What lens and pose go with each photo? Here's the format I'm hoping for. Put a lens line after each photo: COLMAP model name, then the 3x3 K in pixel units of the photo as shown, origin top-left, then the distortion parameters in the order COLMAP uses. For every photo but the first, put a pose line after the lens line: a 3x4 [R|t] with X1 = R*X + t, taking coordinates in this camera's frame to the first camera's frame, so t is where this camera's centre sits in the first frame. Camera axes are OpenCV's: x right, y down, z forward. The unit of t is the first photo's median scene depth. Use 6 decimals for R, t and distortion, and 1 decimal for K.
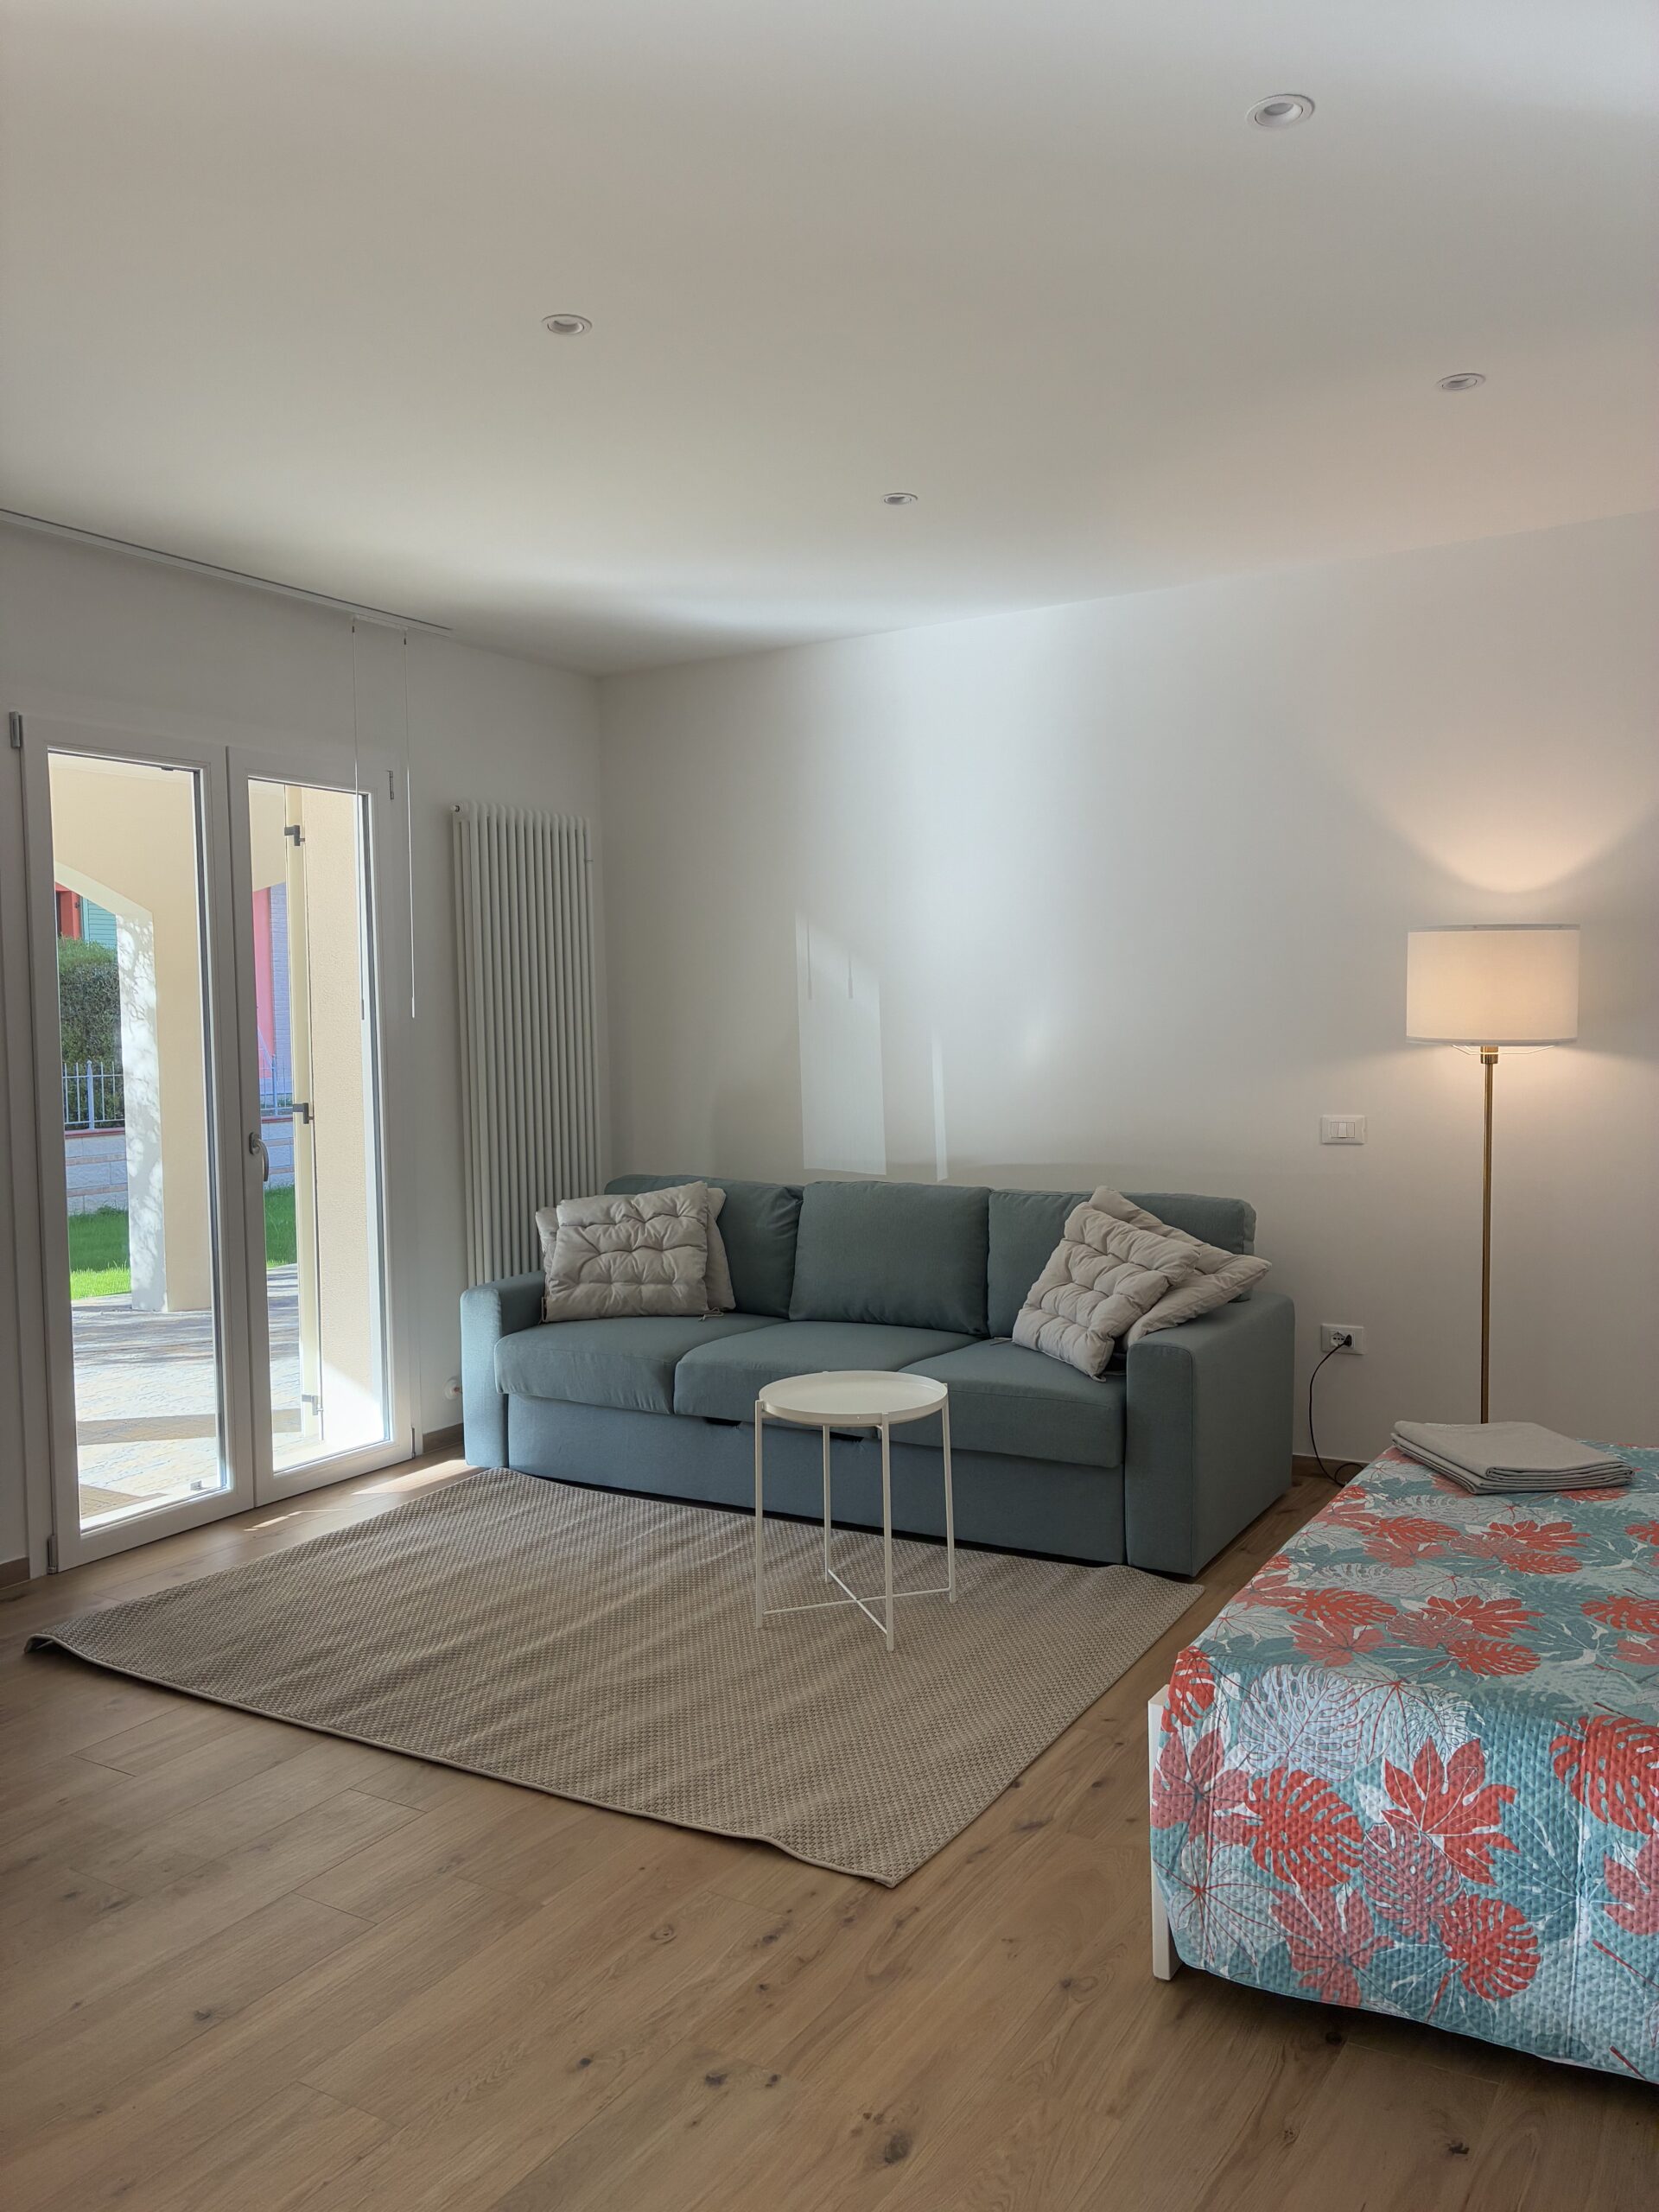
lens RADIAL K [[1659.6, 0, 829.5], [0, 1659.6, 1106.0], [0, 0, 1]] dist [0.097807, -0.138547]
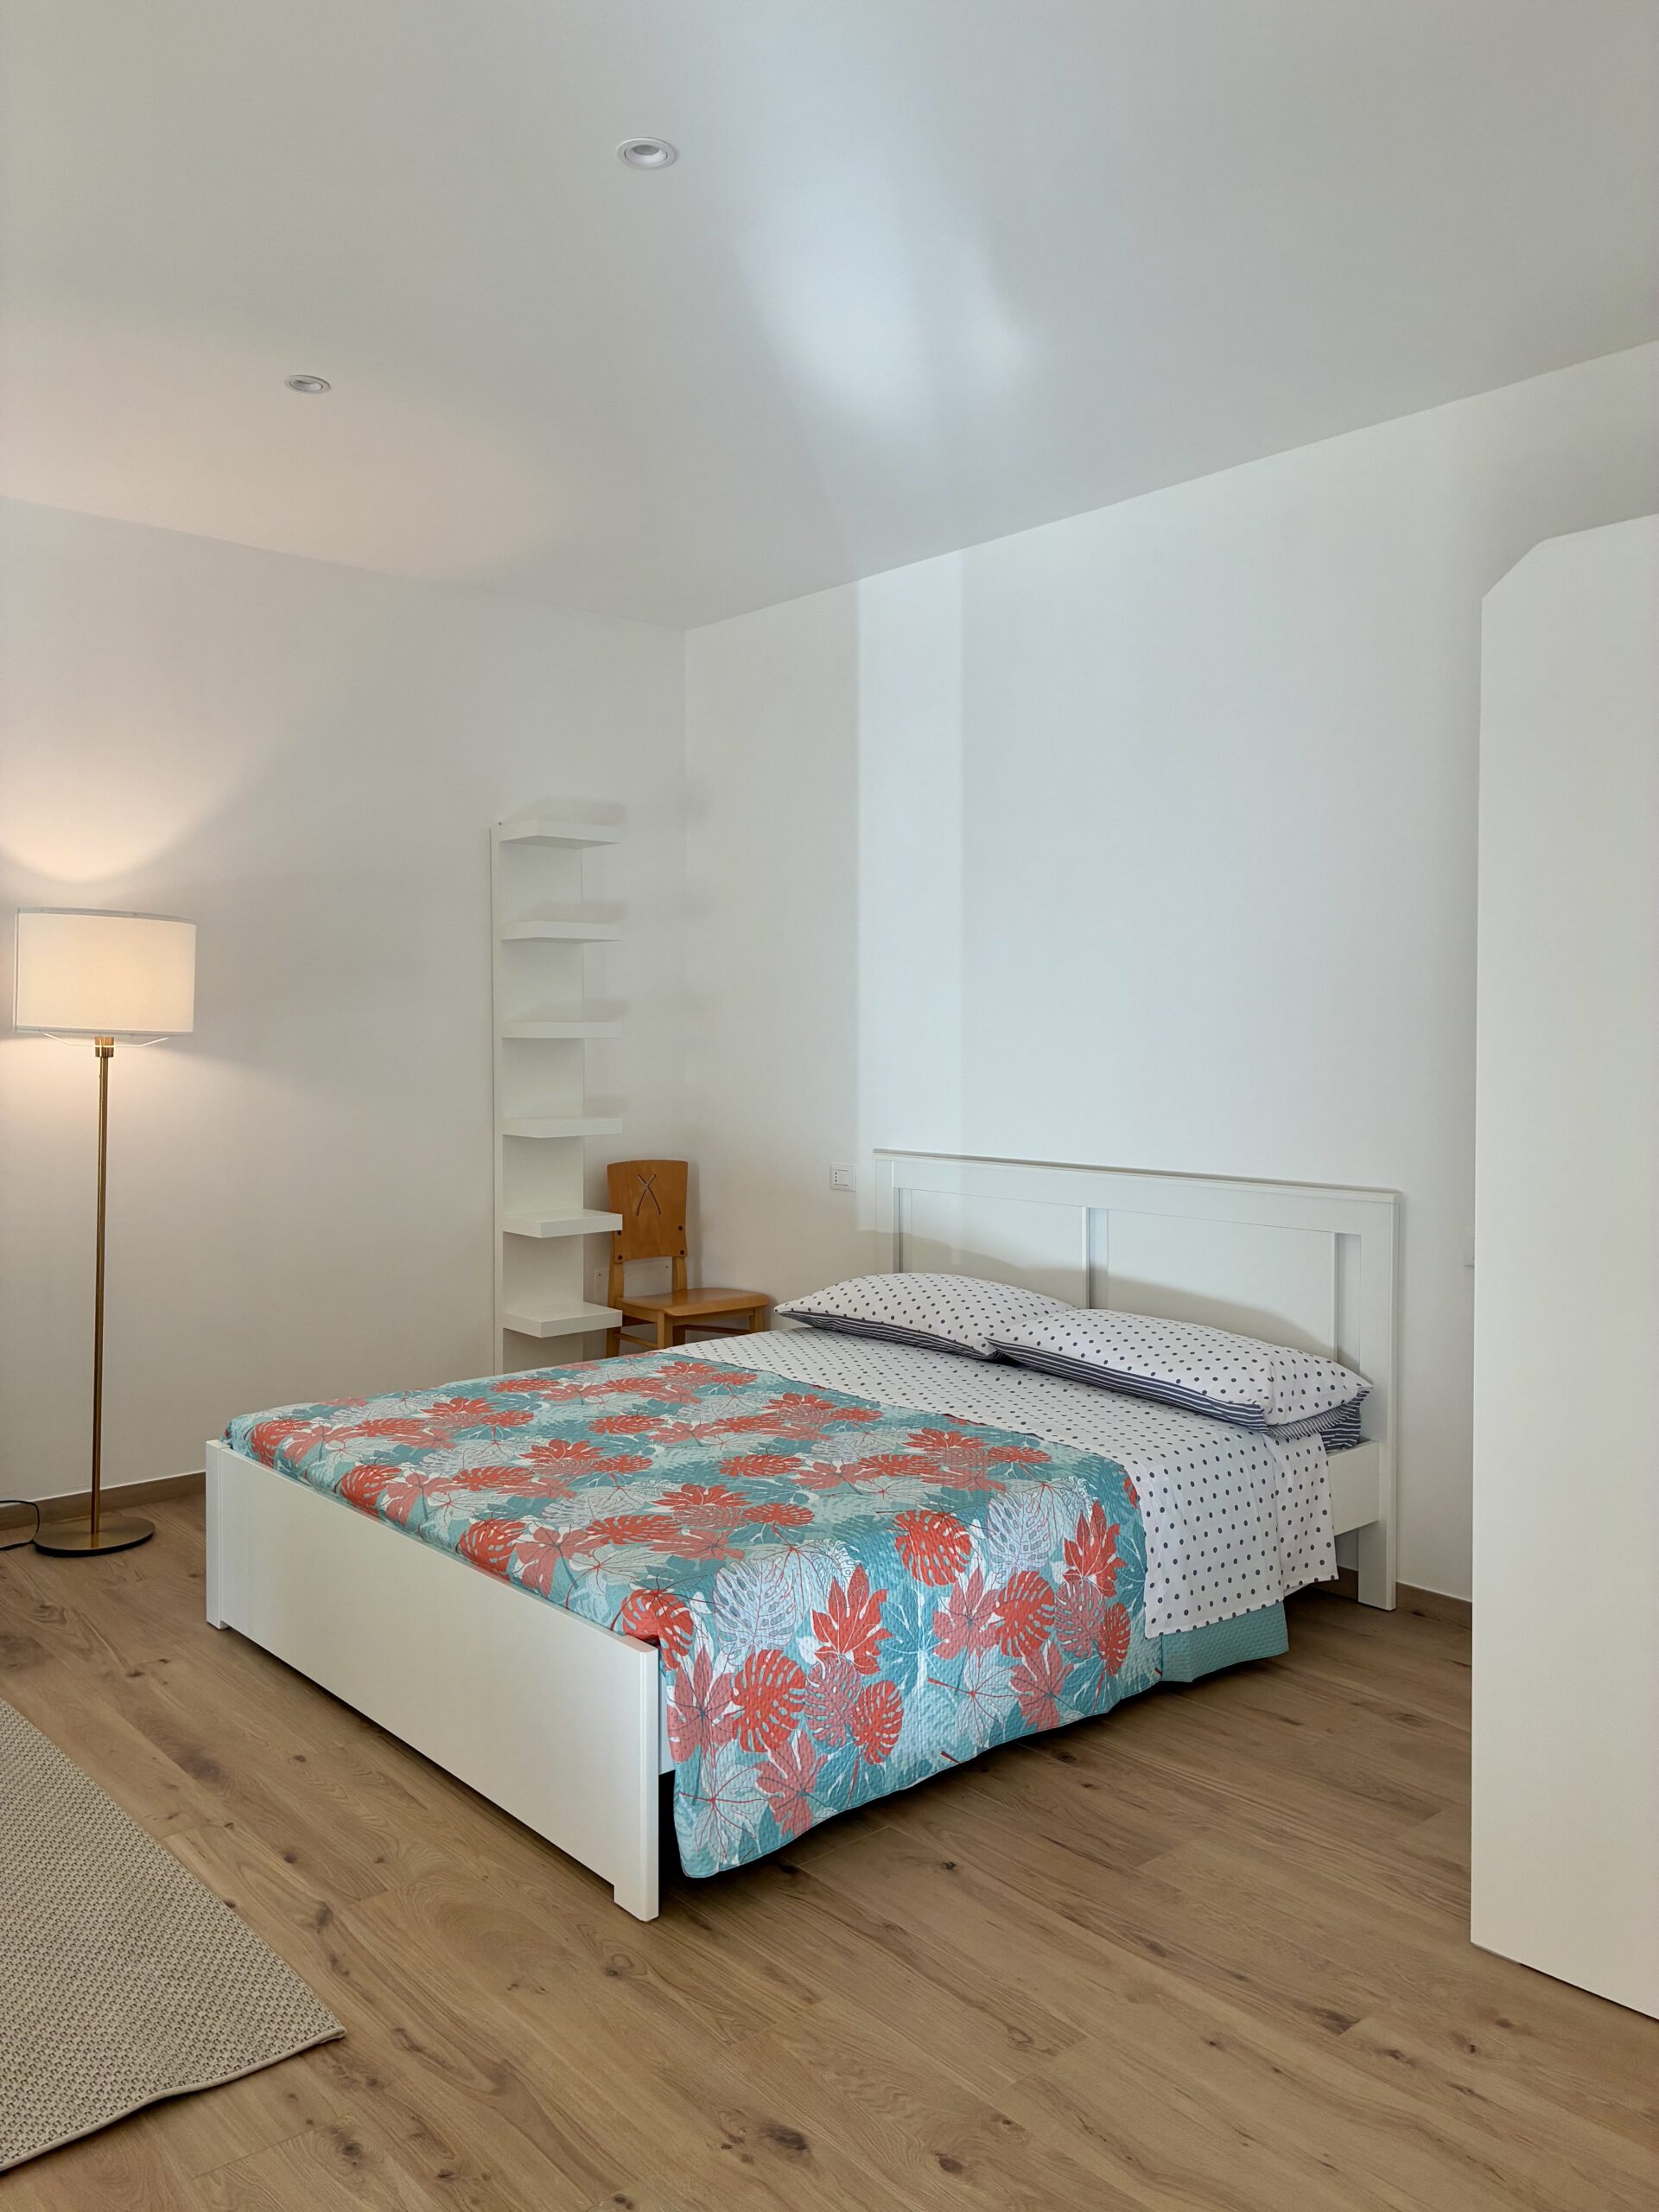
lens RADIAL K [[1681.2, 0, 829.5], [0, 1681.2, 1106.0], [0, 0, 1]] dist [-0.003250, 0.000213]
pose [[0.272632, -0.009001, 0.962076, -0.801350], [0.034418, 0.999407, -0.000403, 0.033294], [-0.961503, 0.033223, 0.272780, 0.650432]]
